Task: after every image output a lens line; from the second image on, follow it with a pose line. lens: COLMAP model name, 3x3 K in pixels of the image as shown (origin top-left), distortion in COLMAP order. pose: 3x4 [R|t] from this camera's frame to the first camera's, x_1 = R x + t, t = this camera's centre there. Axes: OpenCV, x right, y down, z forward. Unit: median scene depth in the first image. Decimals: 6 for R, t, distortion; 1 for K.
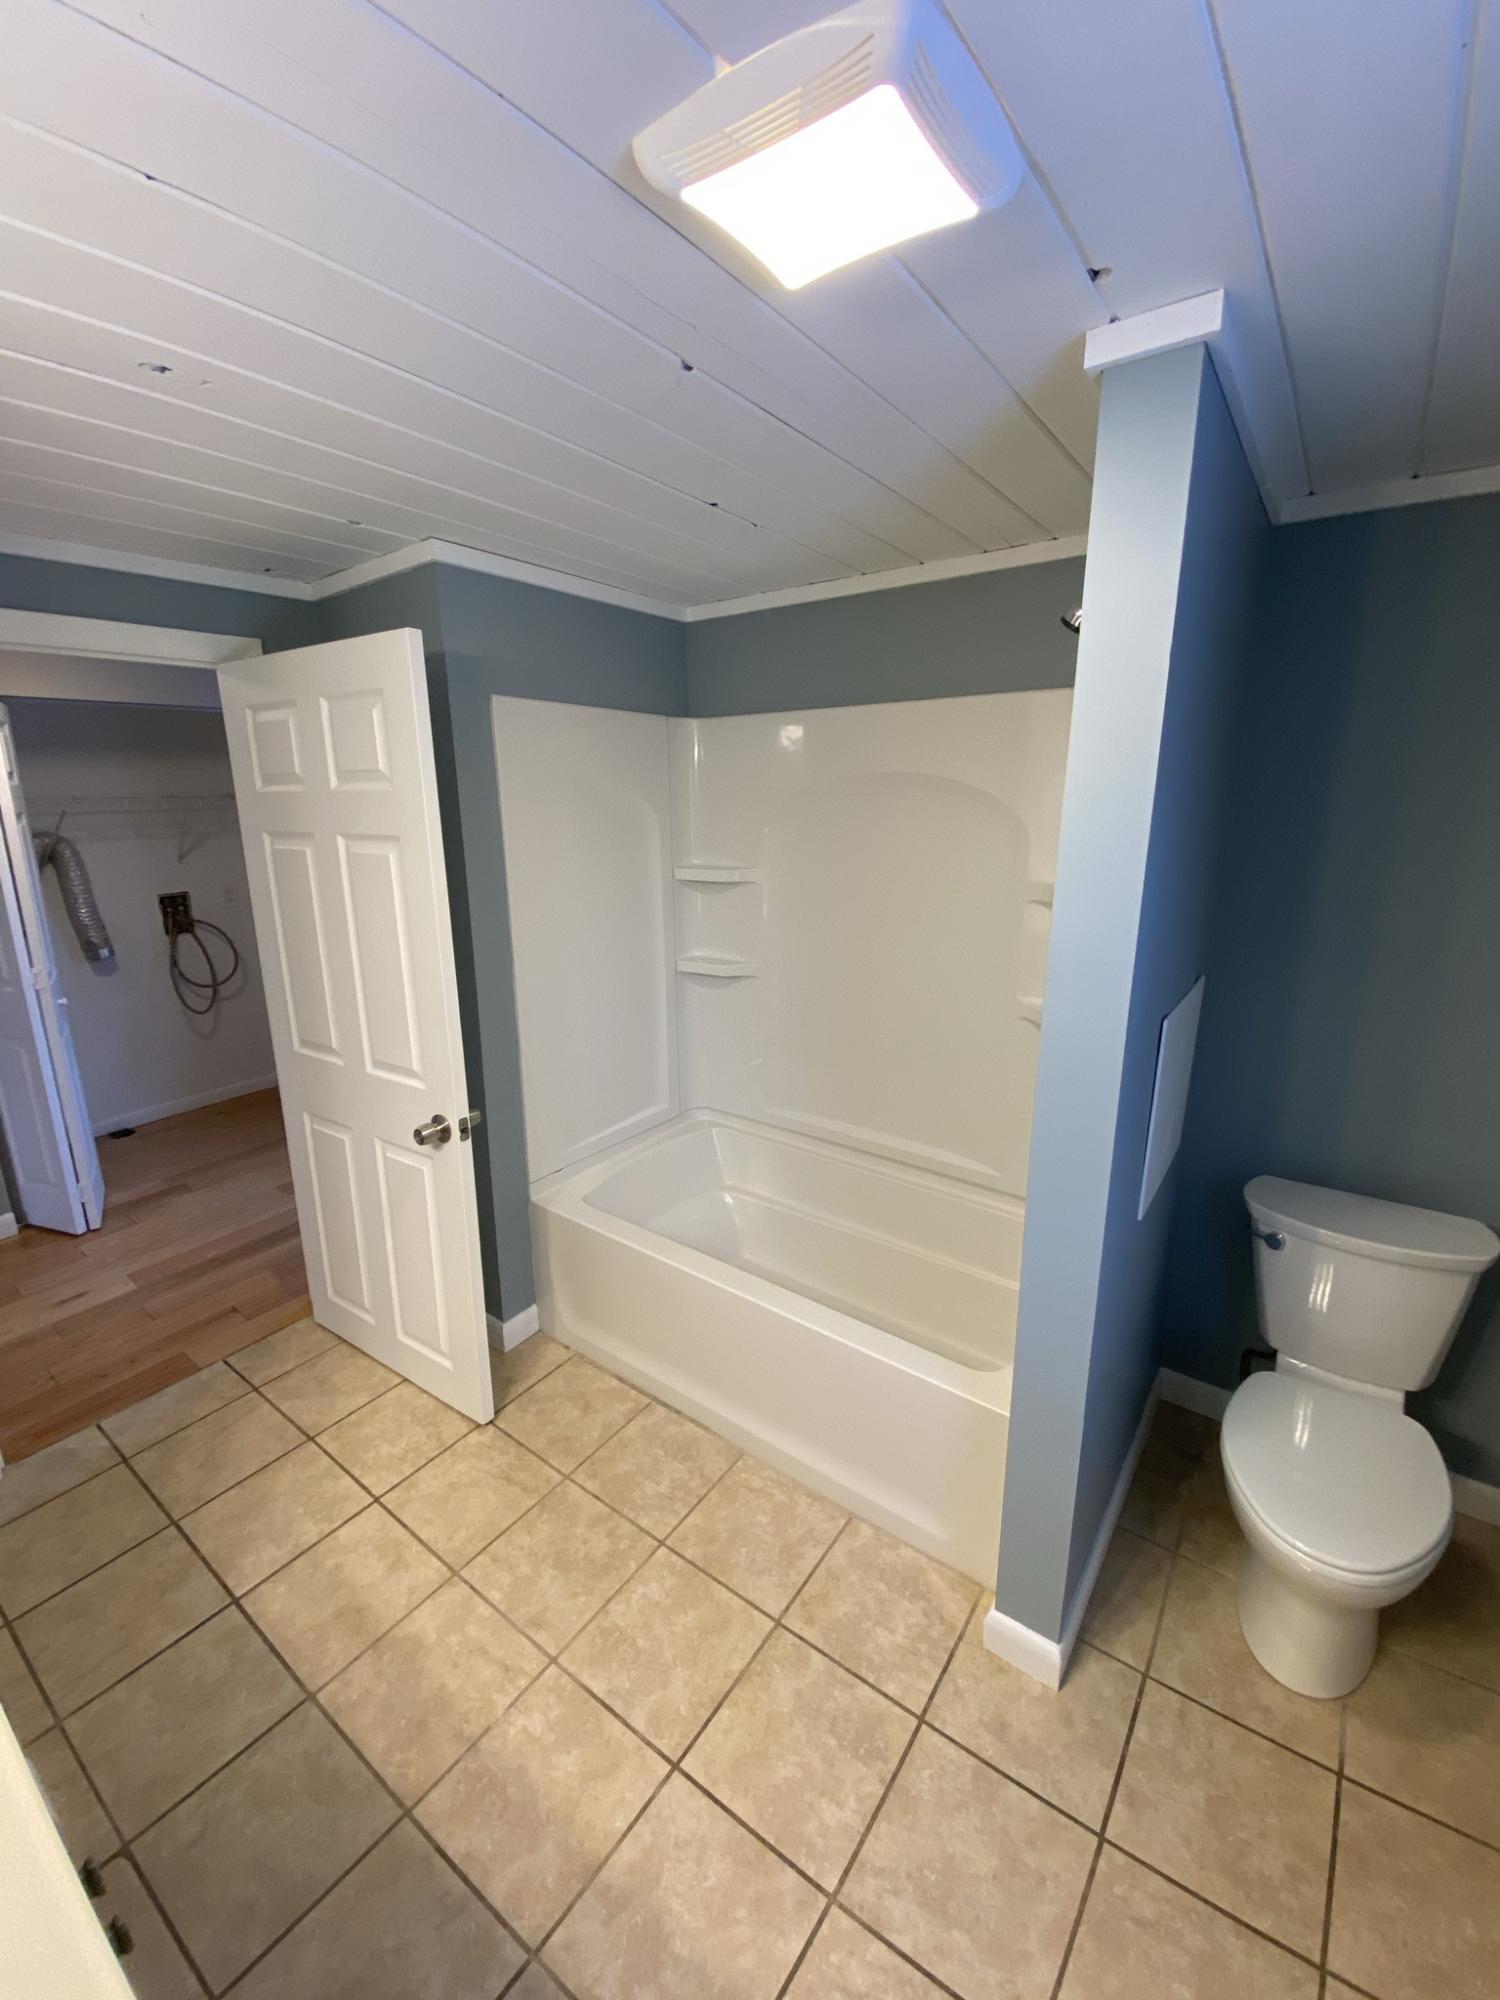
lens RADIAL K [[819.0, 0, 749.2], [0, 819.0, 999.8], [0, 0, 1]] dist [-0.014839, -0.001243]
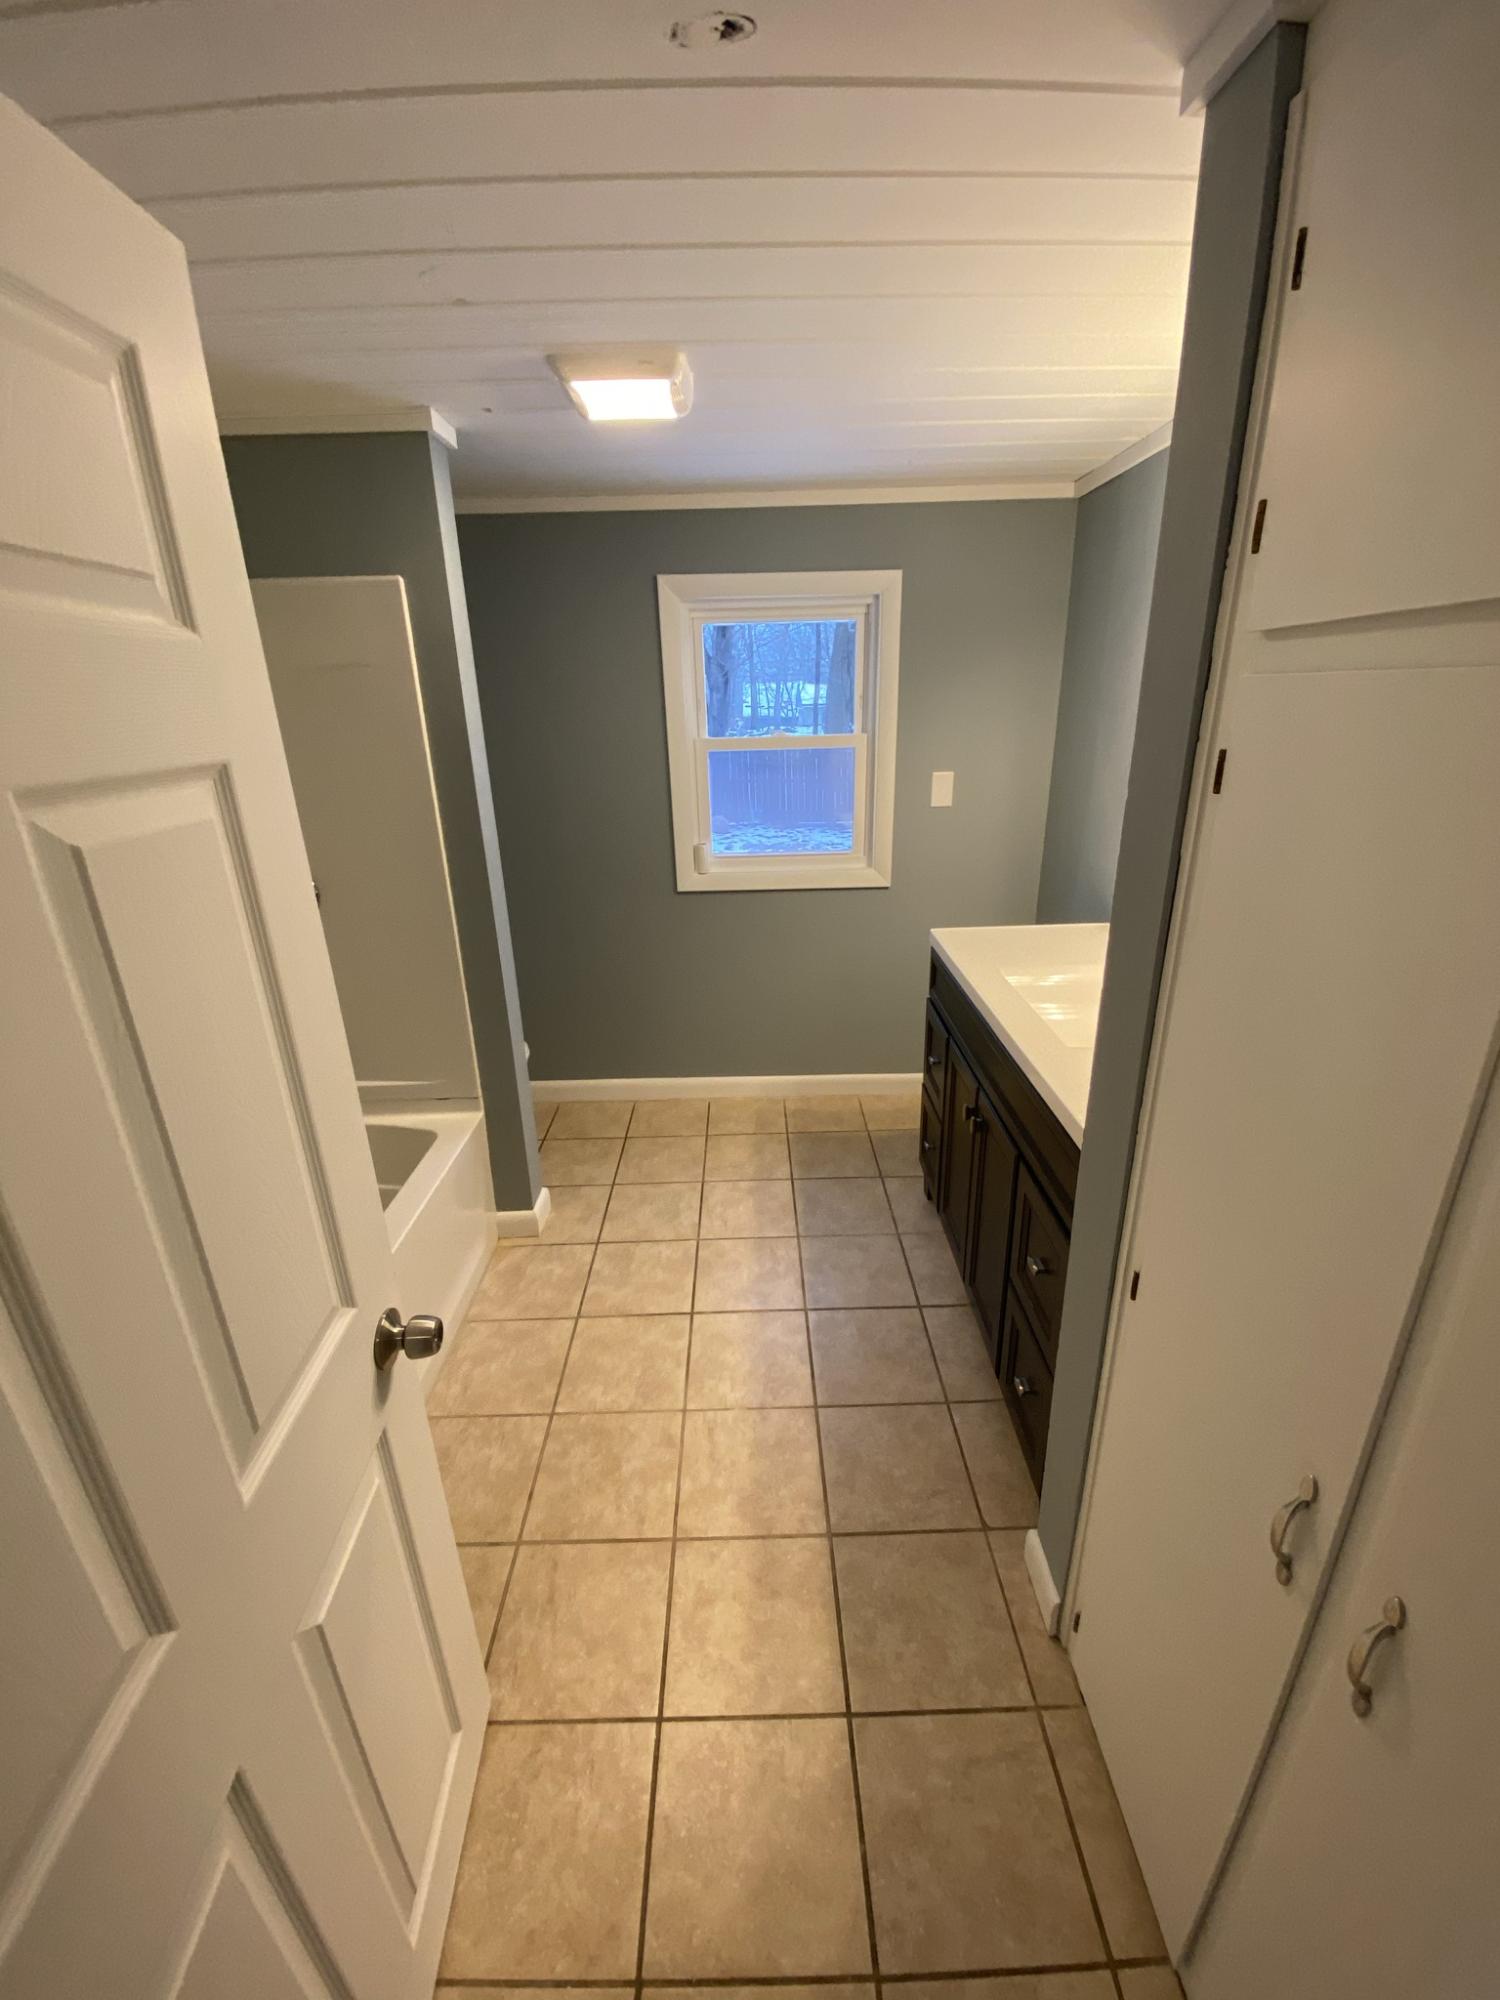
lens RADIAL K [[819.0, 0, 752.3], [0, 819.0, 1004.2], [0, 0, 1]] dist [-0.014839, -0.001243]
pose [[-0.604091, -0.253535, 0.755509, -1.070532], [0.225536, 0.854891, 0.467221, -0.264779], [-0.764335, 0.452638, -0.459250, 1.195958]]
